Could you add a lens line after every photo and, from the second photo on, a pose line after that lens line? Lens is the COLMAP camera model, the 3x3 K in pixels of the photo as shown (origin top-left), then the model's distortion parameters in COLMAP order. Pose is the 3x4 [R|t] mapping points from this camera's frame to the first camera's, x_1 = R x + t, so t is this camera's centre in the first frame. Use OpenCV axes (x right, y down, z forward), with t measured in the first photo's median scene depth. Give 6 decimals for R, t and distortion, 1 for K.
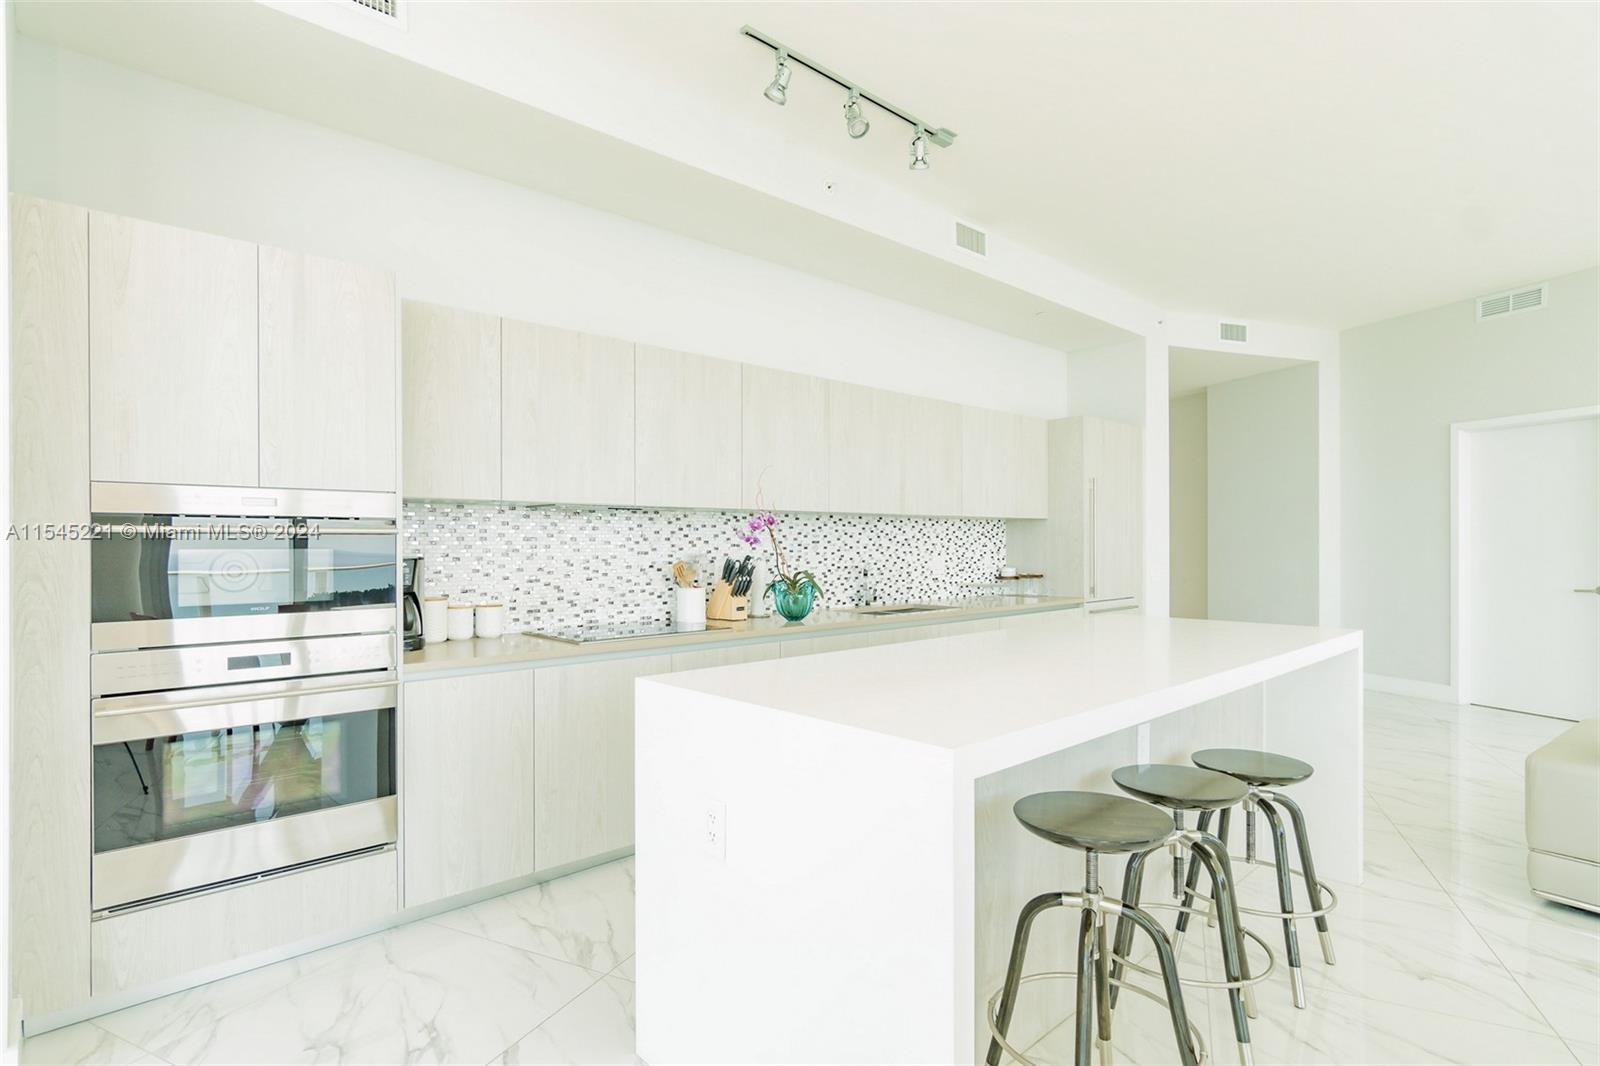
lens RADIAL K [[813.4, 0, 794.1], [0, 813.4, 542.2], [0, 0, 1]] dist [0.001041, -0.000200]
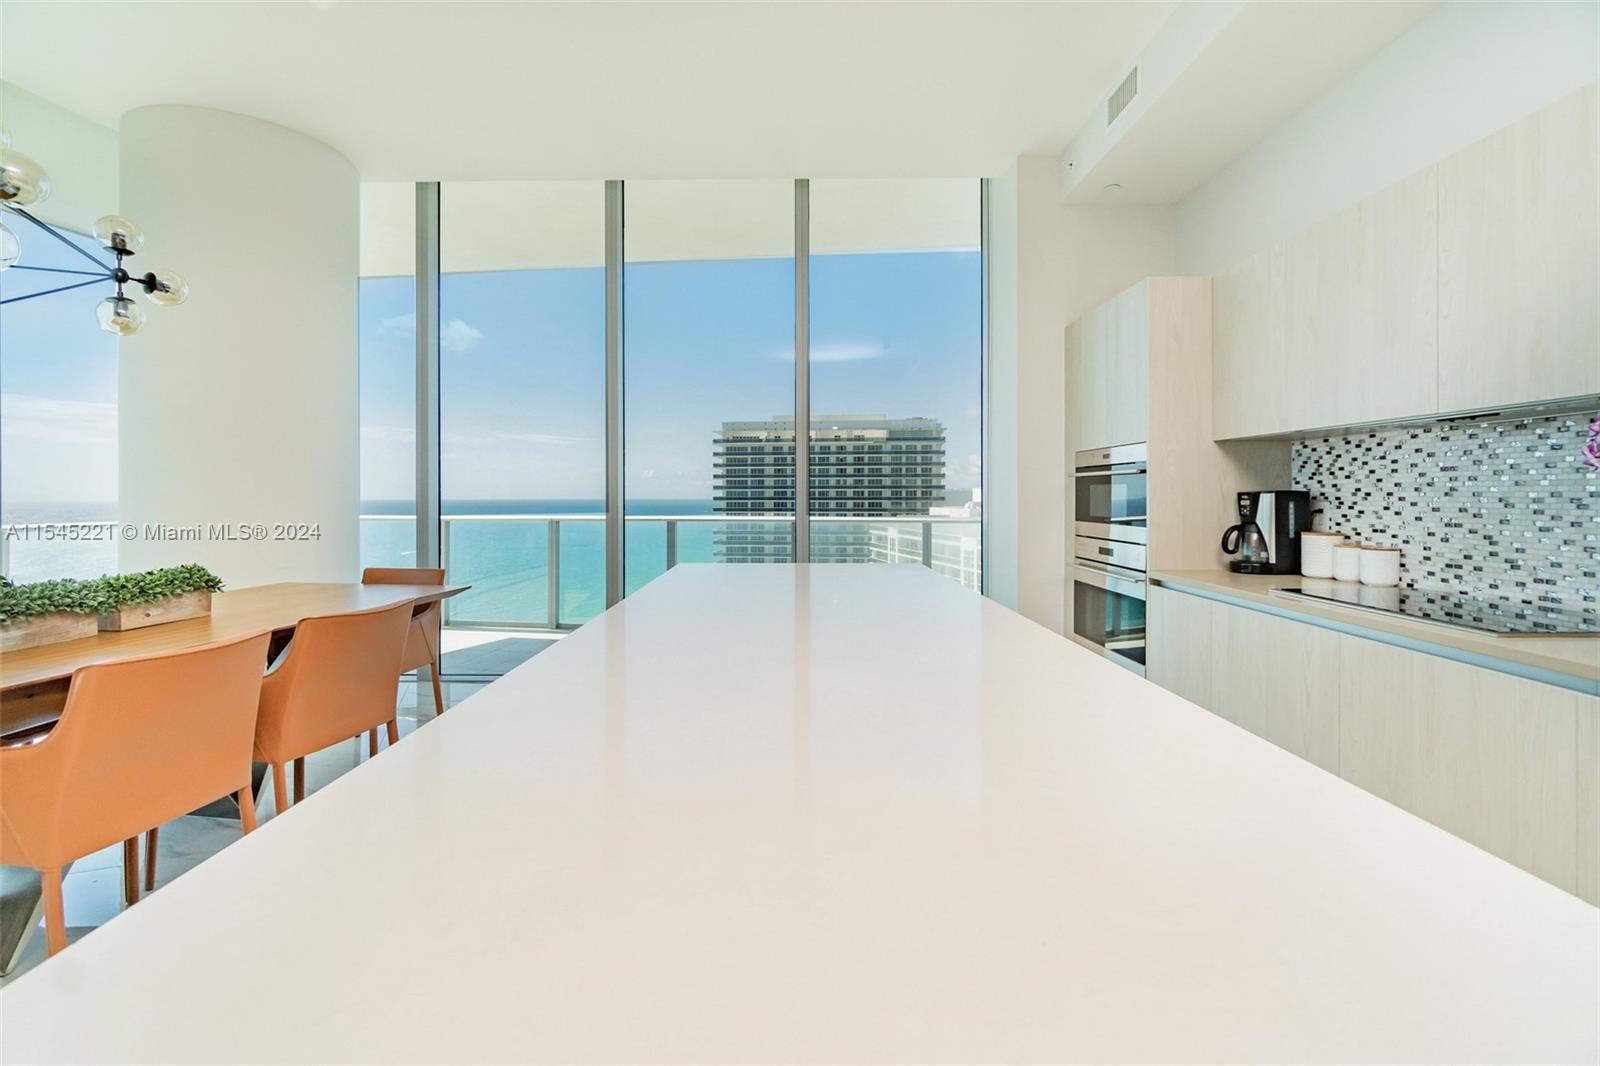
lens RADIAL K [[699.7, 0, 793.2], [0, 699.7, 498.1], [0, 0, 1]] dist [0.000499, 0.000100]
pose [[-0.672078, 0.007716, -0.740440, 0.483487], [0.004659, 0.999970, 0.006191, 0.014088], [0.740466, 0.000711, -0.672094, 0.856984]]
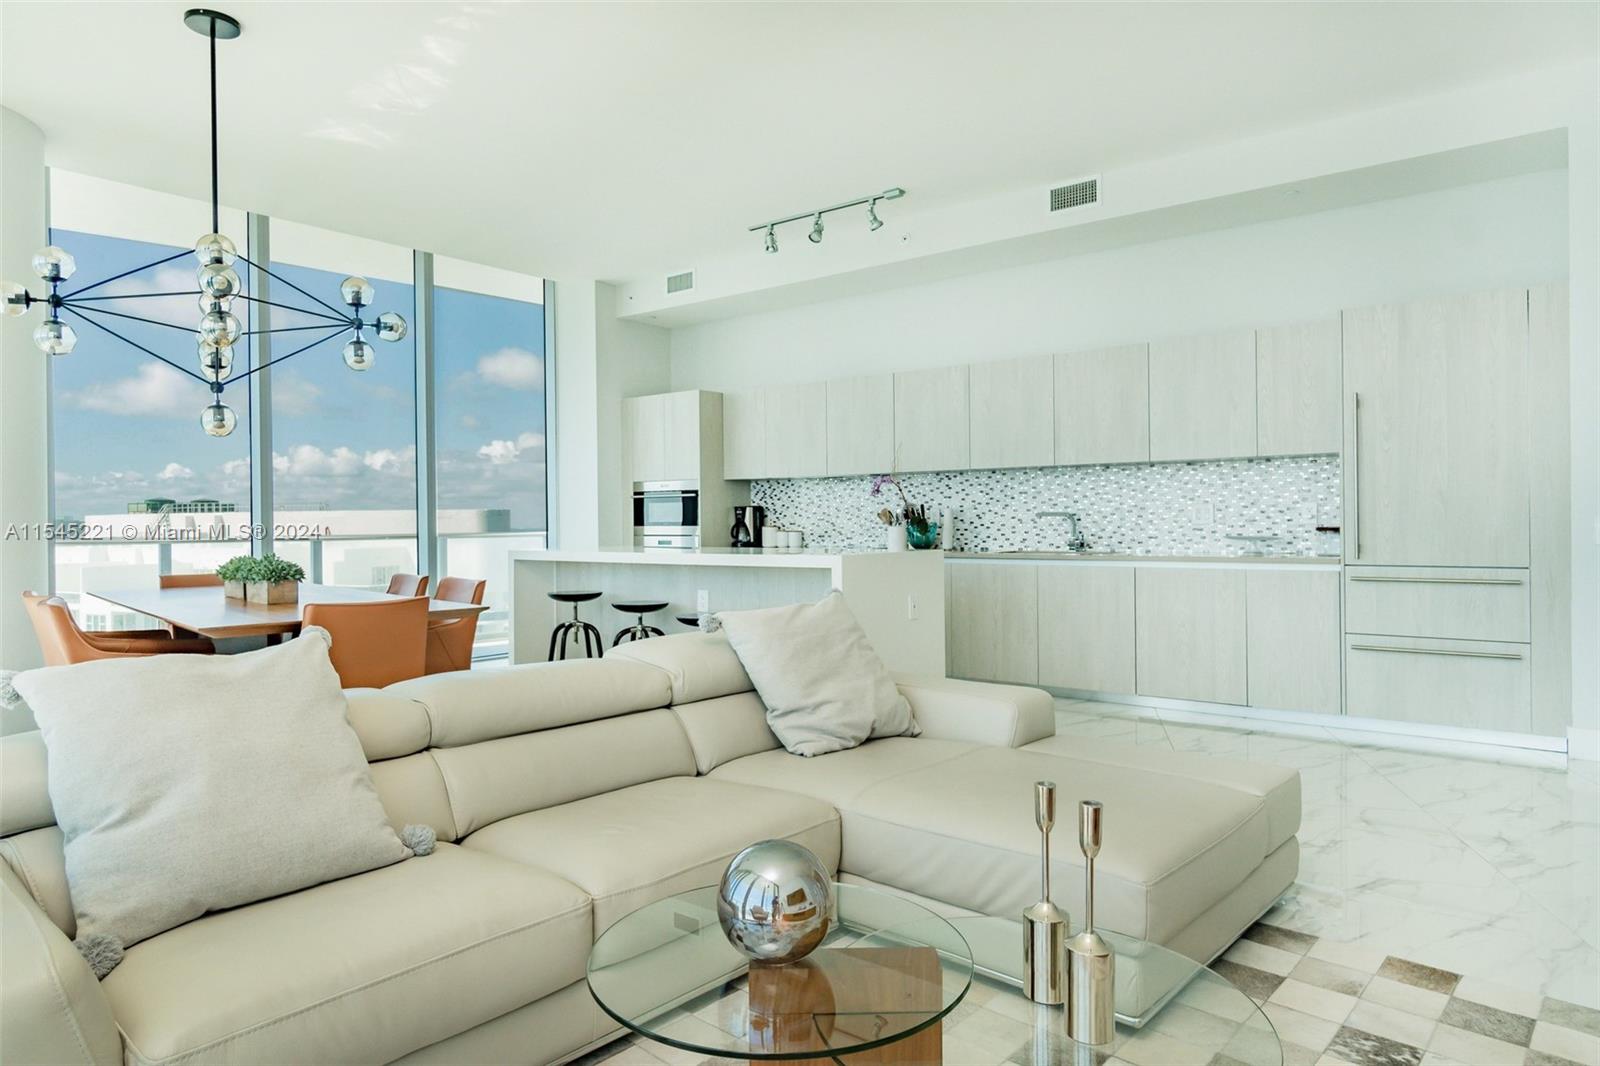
lens RADIAL K [[983.2, 0, 795.6], [0, 983.2, 522.9], [0, 0, 1]] dist [0.000171, -0.000041]
pose [[0.169939, 0.005085, -0.985441, 1.587016], [0.011093, 0.999913, 0.007073, 0.034050], [0.985392, -0.012133, 0.169868, 0.500067]]
